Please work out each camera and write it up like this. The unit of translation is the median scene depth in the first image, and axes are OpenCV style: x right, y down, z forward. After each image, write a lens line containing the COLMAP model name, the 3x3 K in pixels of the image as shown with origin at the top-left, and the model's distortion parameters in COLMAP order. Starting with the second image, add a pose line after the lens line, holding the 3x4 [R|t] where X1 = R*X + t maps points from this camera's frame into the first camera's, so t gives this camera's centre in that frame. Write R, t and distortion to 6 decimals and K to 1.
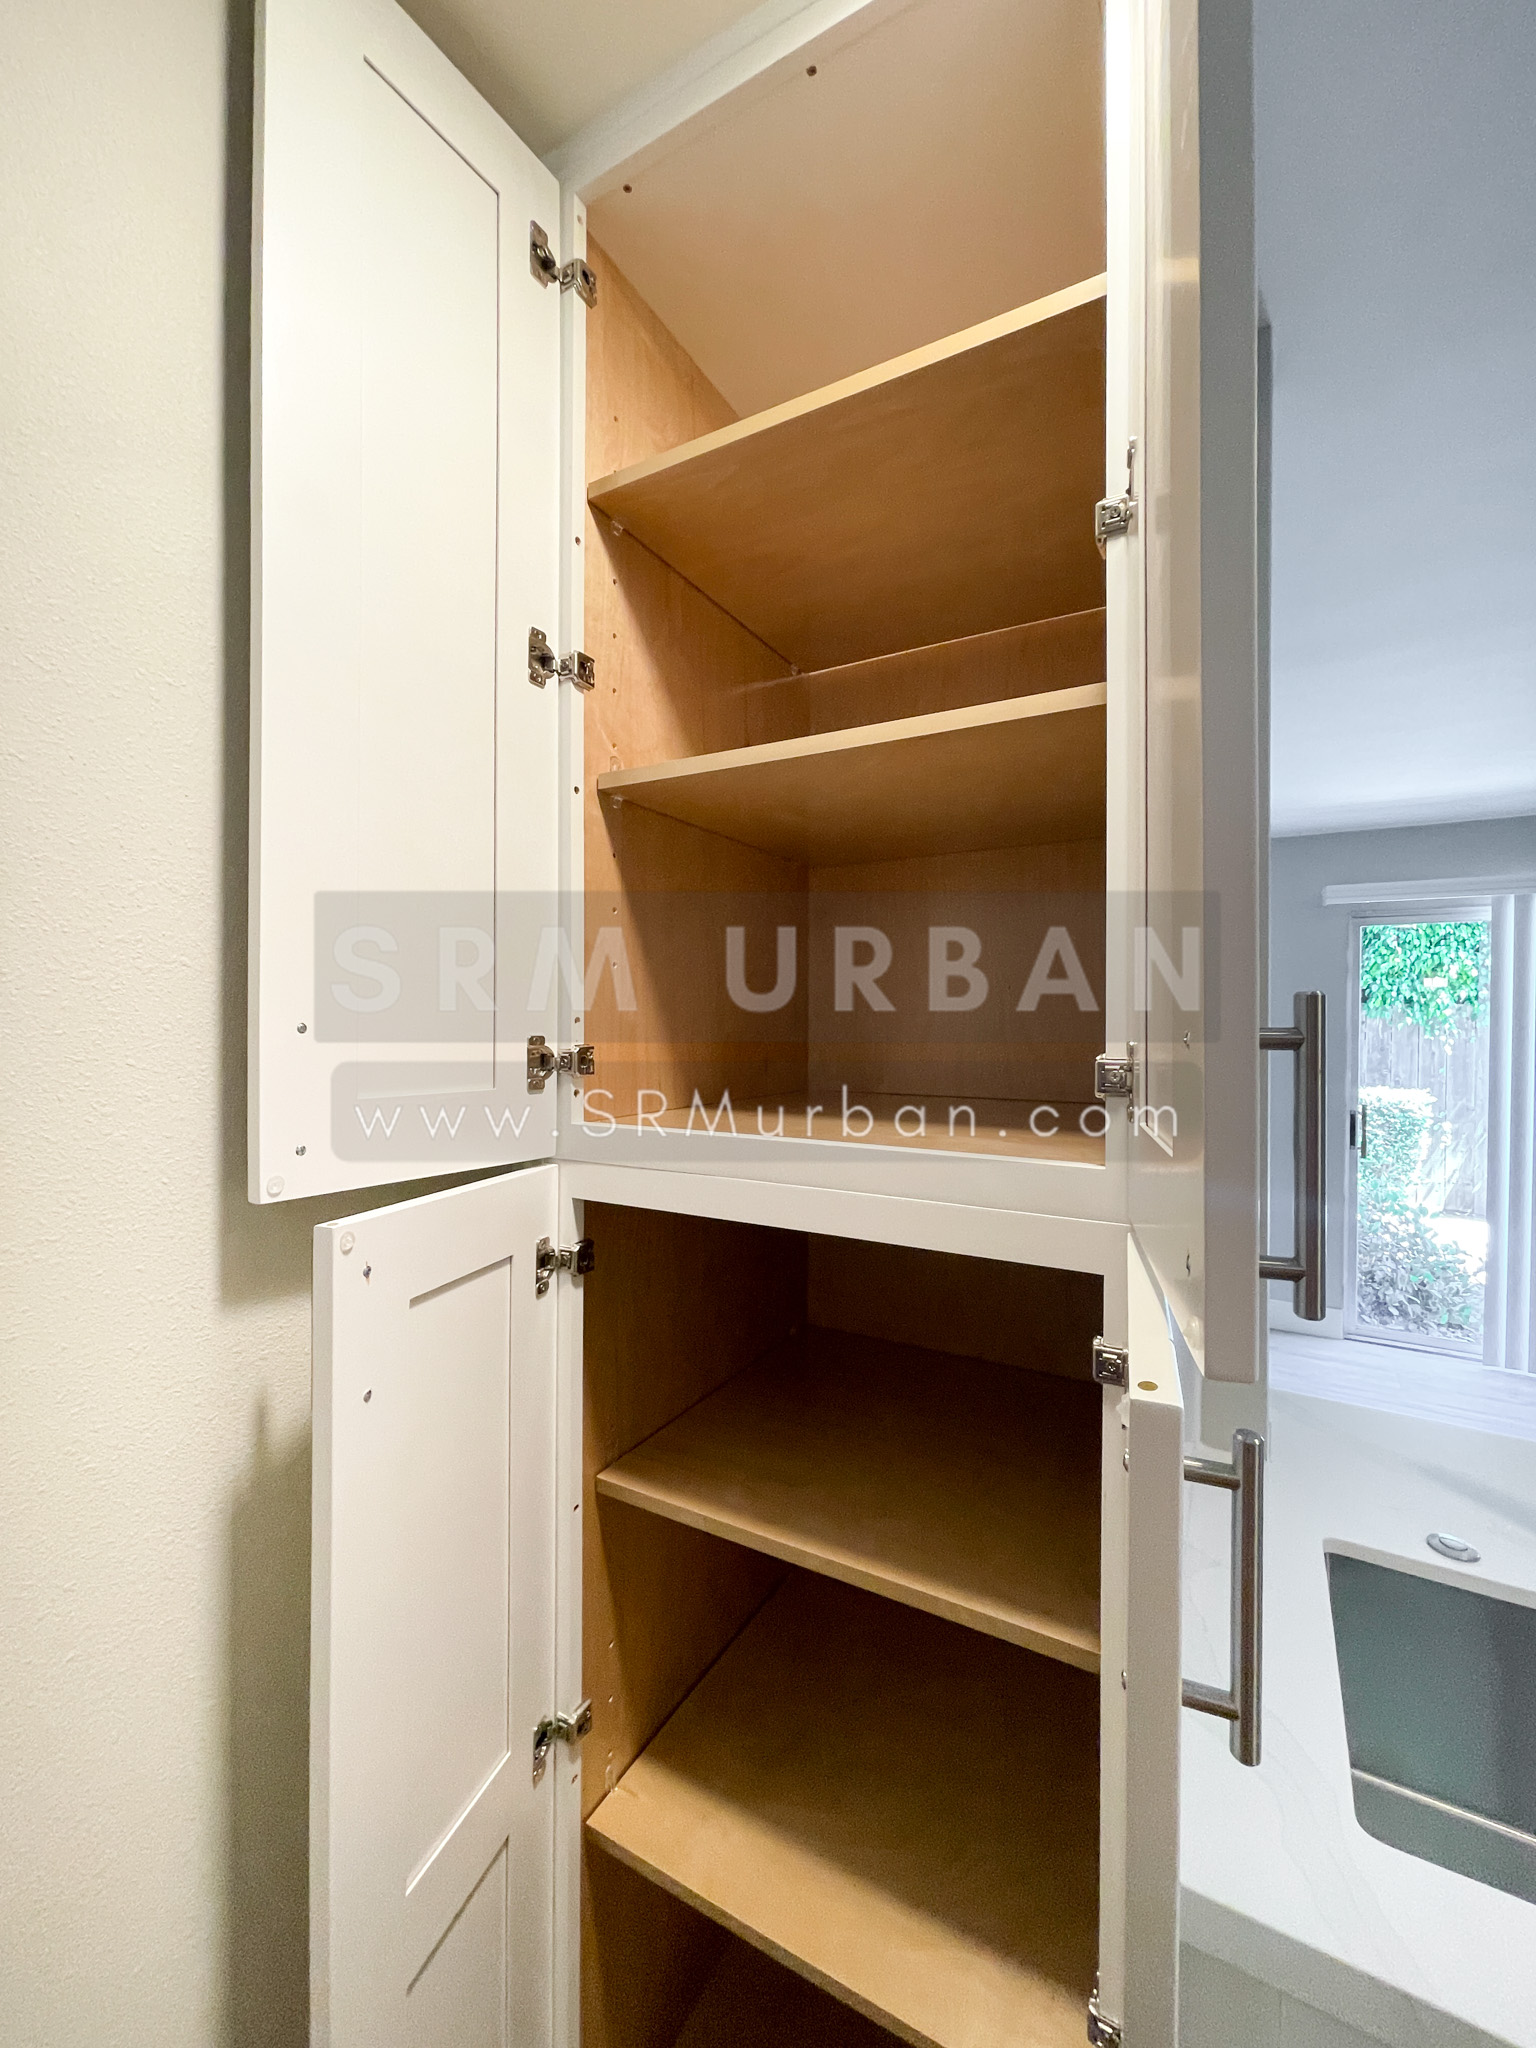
lens RADIAL K [[825.2, 0, 770.5], [0, 825.2, 1018.2], [0, 0, 1]] dist [-0.004237, 0.000630]
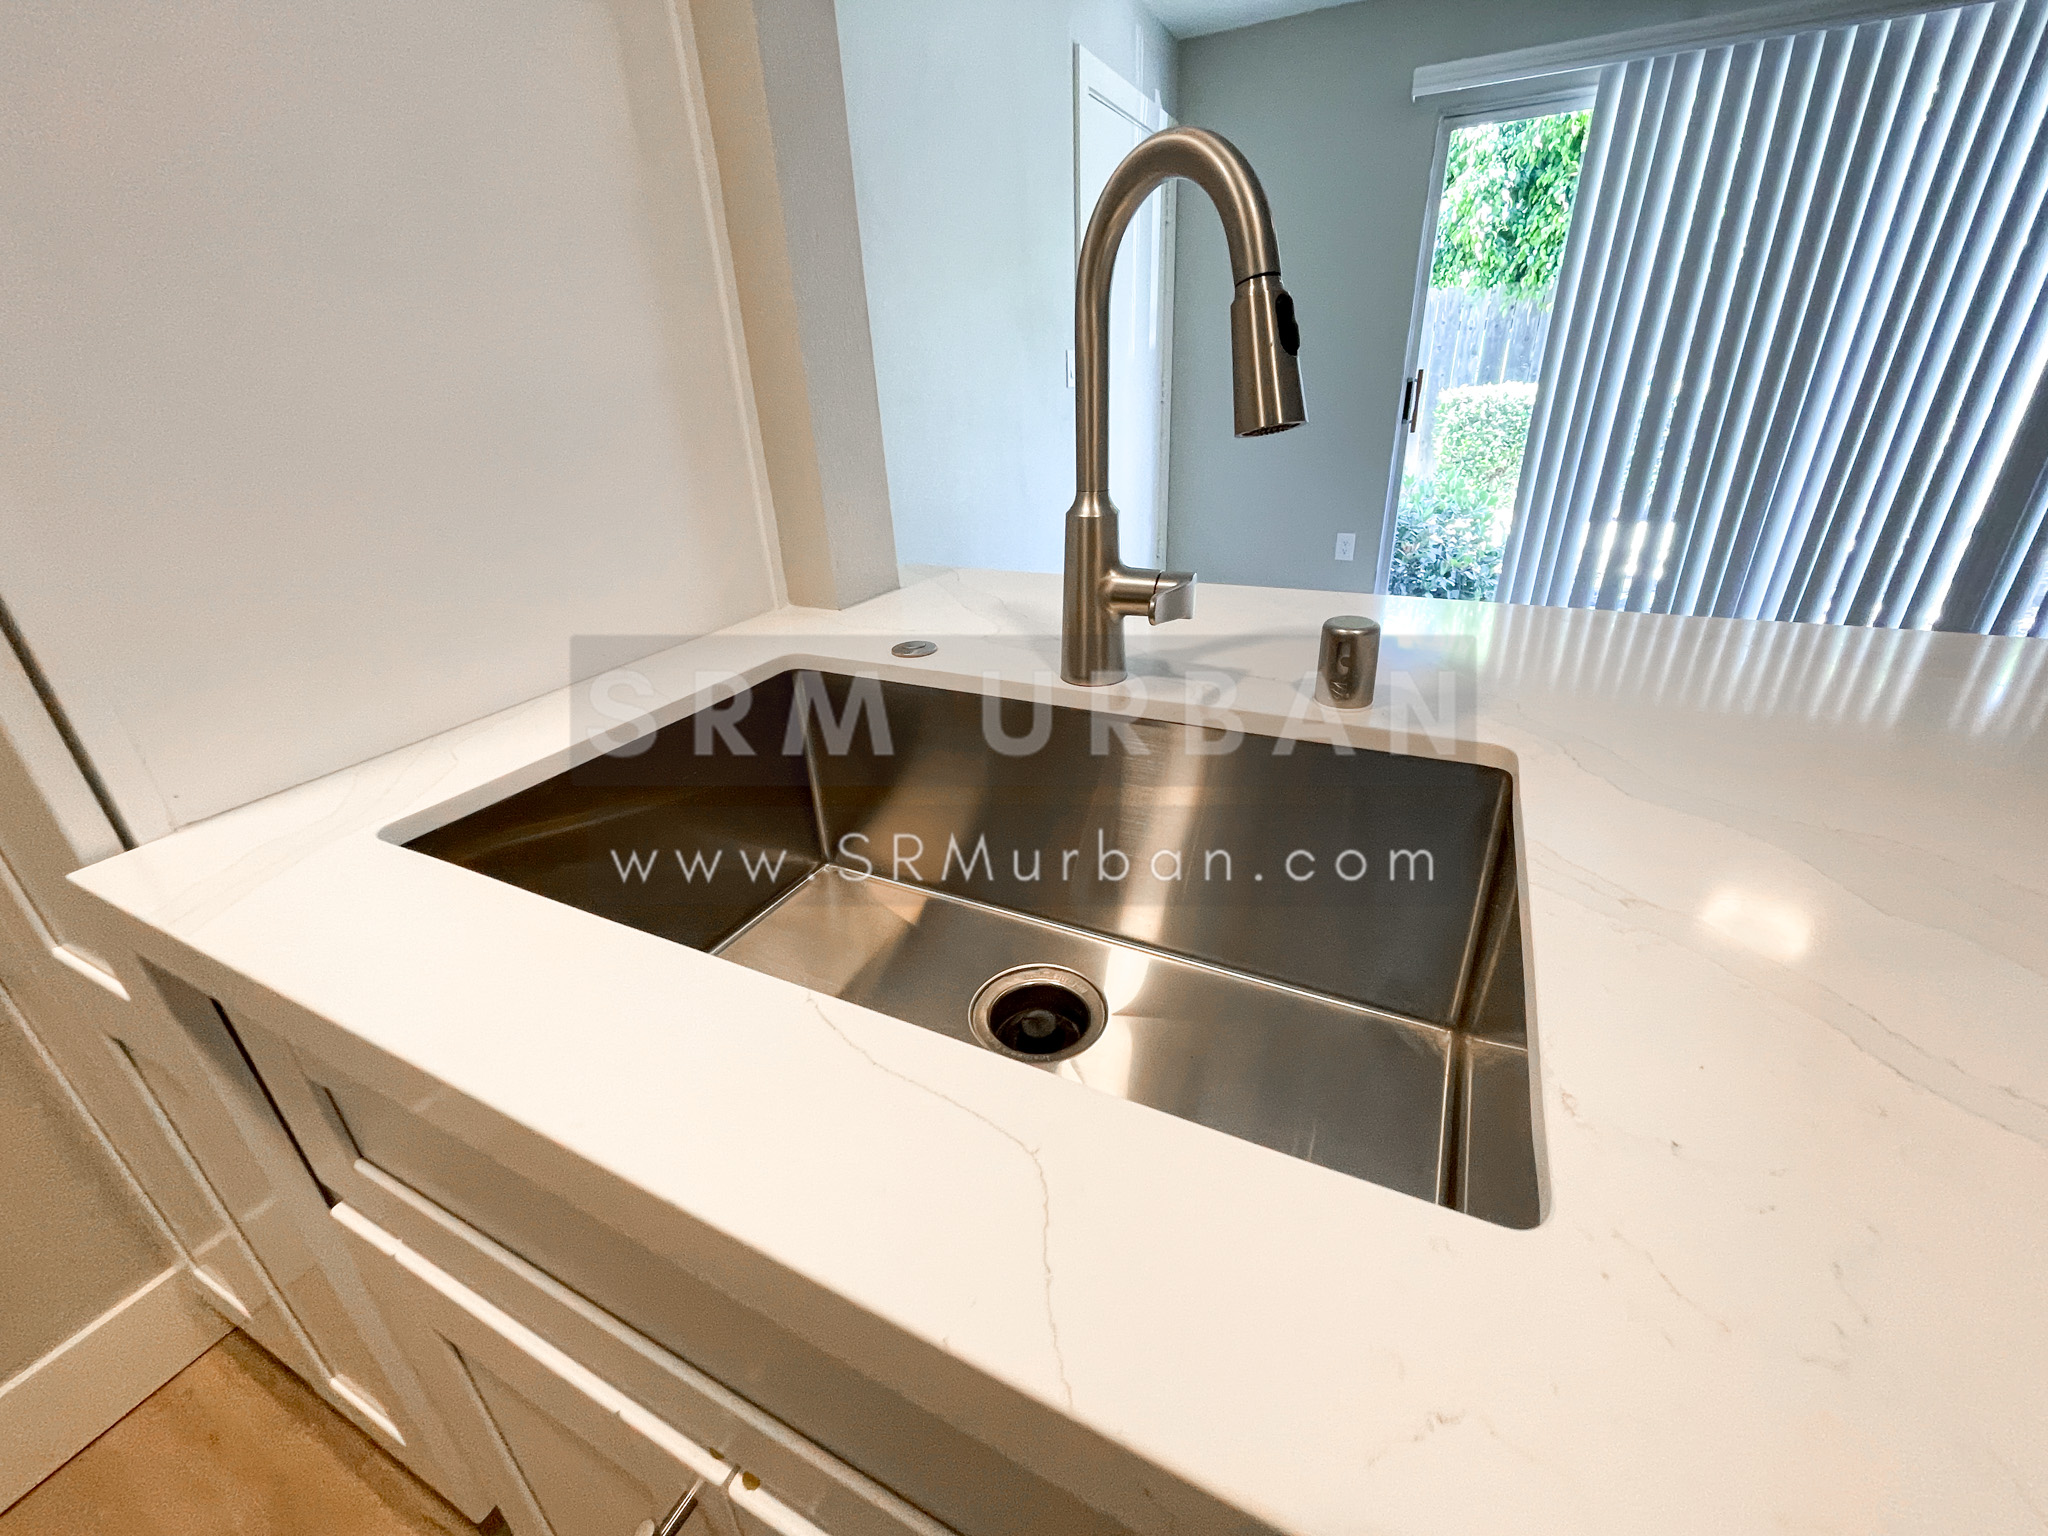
lens RADIAL K [[825.2, 0, 1017.9], [0, 825.2, 754.5], [0, 0, 1]] dist [-0.004237, 0.000630]
pose [[0.996950, -0.068215, 0.037922, 0.121833], [0.046180, 0.907277, 0.417990, 0.051435], [-0.062919, -0.414964, 0.907660, 0.016781]]
